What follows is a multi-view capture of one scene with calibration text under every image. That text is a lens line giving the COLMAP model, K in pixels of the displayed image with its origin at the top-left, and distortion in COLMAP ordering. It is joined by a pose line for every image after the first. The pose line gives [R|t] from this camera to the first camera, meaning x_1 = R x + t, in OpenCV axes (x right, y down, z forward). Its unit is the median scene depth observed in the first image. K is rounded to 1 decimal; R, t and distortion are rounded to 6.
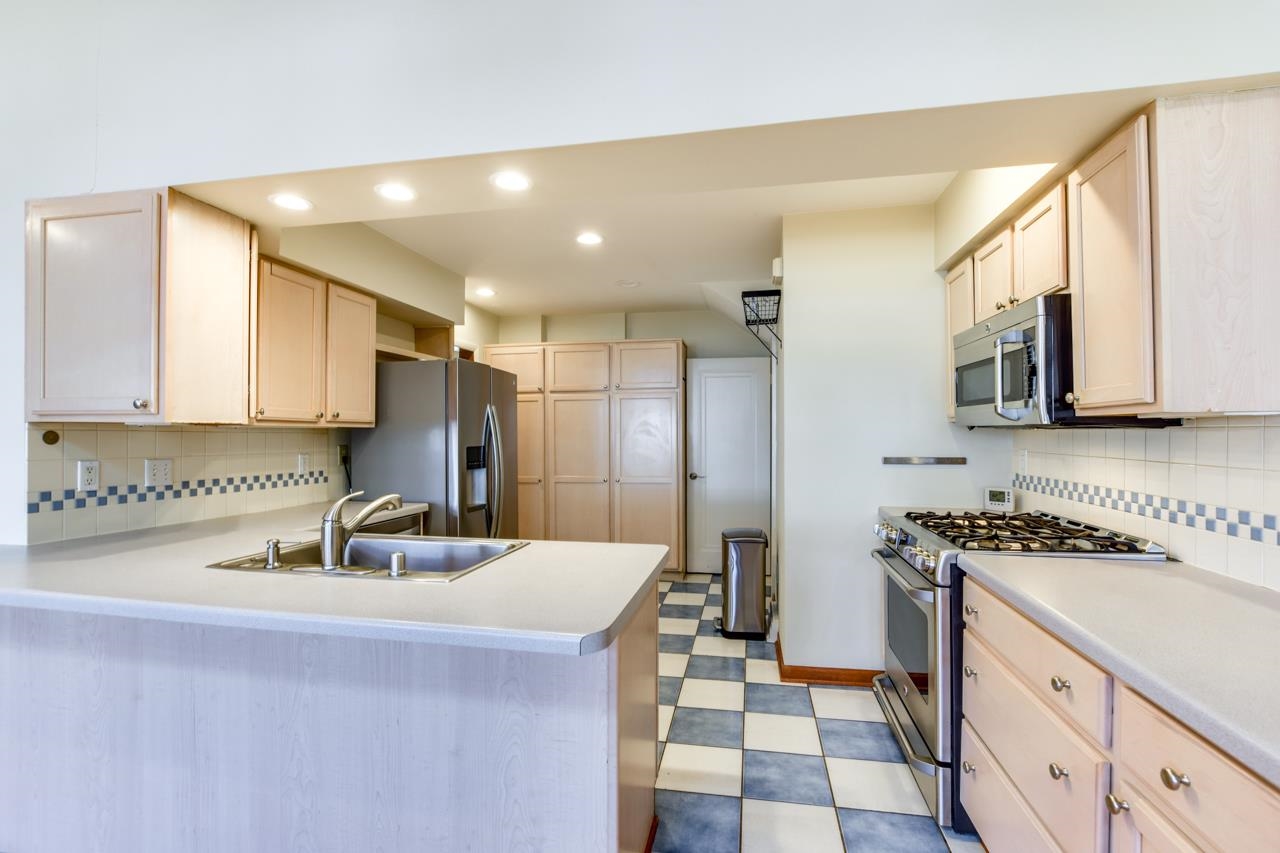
lens RADIAL K [[569.0, 0, 648.0], [0, 569.0, 429.9], [0, 0, 1]] dist [-0.026403, 0.006759]
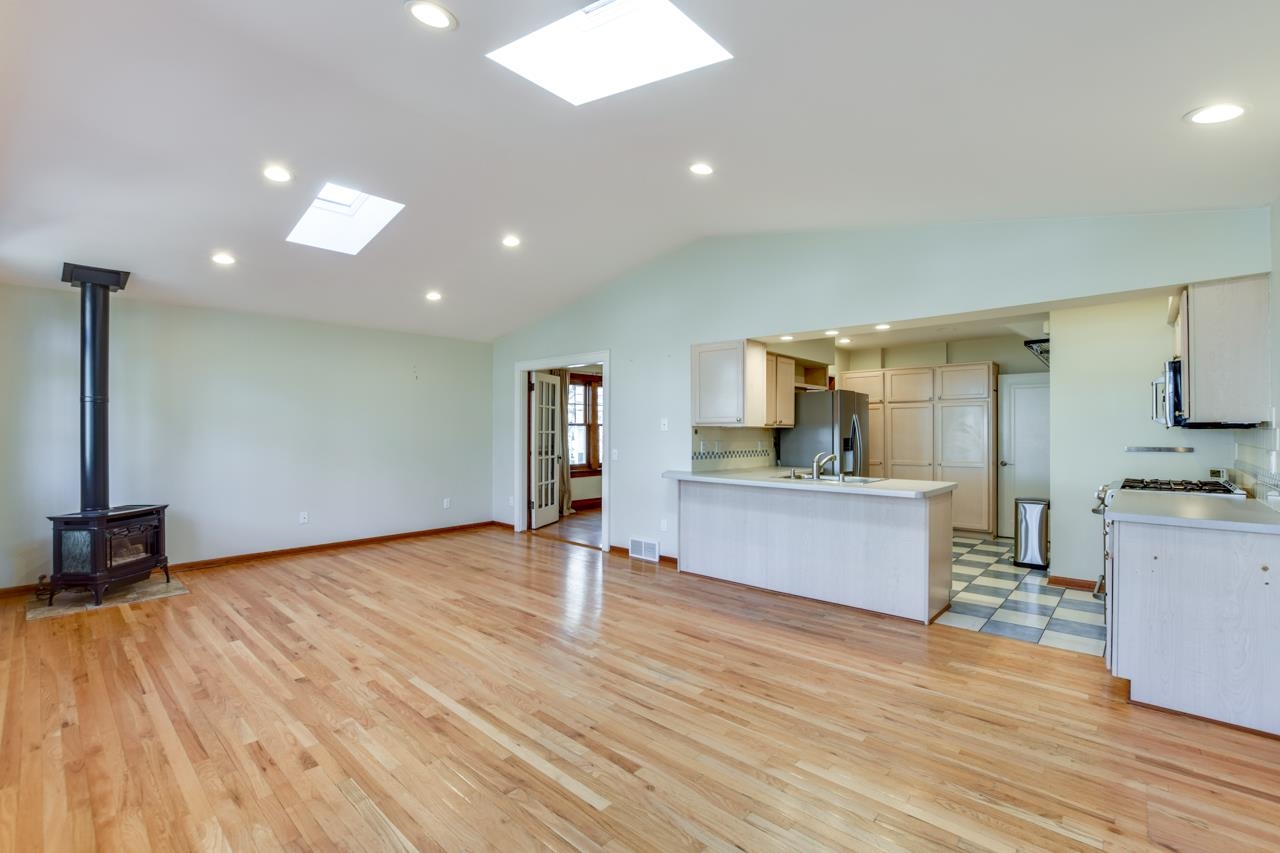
lens RADIAL K [[562.9, 0, 647.5], [0, 562.9, 430.0], [0, 0, 1]] dist [-0.025875, 0.005250]
pose [[0.851692, 0.001717, -0.524040, 0.086981], [0.000475, 0.999992, 0.004049, -0.003981], [0.524042, -0.003697, 0.851684, -0.872793]]
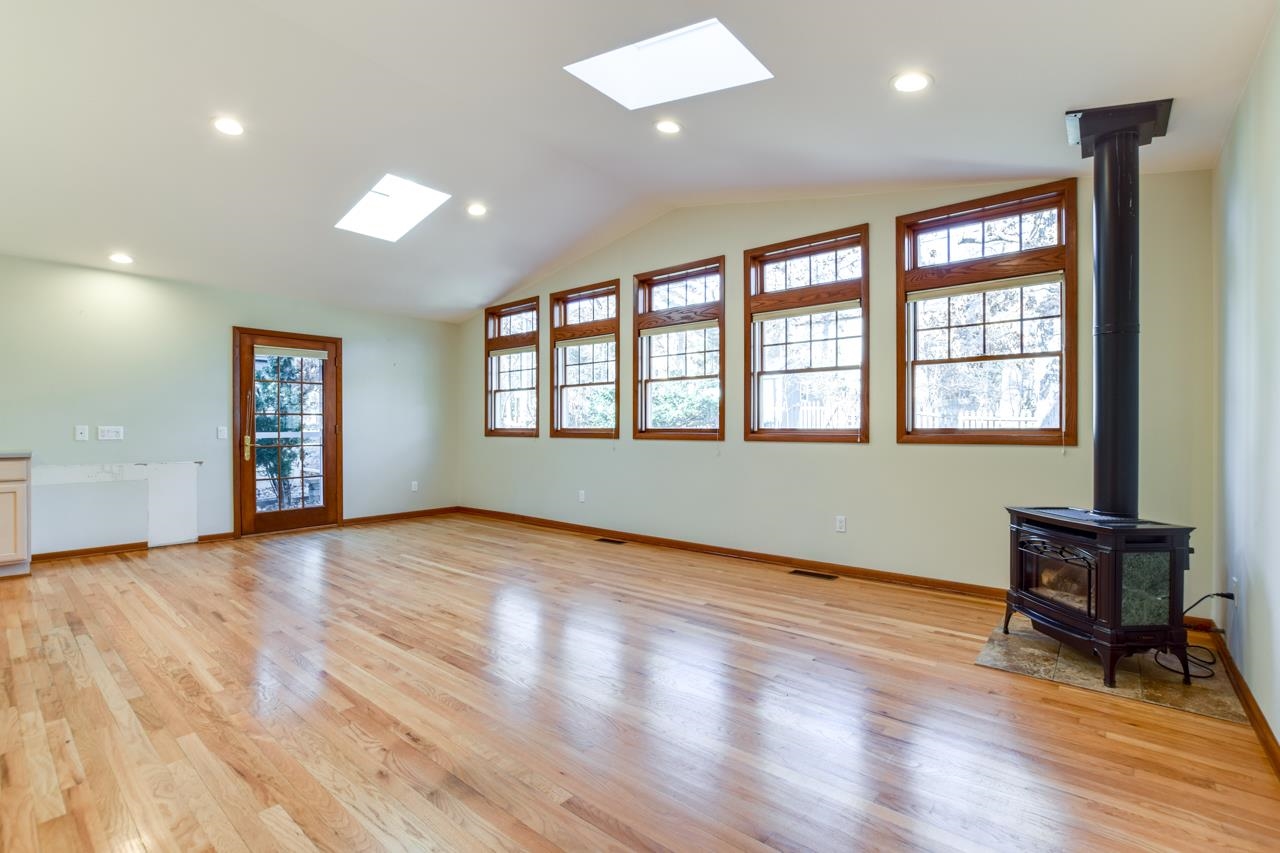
lens RADIAL K [[562.9, 0, 647.5], [0, 562.9, 430.0], [0, 0, 1]] dist [-0.025875, 0.005250]
pose [[-0.879967, -0.000770, 0.475034, -1.554720], [-0.001093, 0.999999, -0.000404, 0.072218], [-0.475033, -0.000875, -0.879968, 0.614120]]
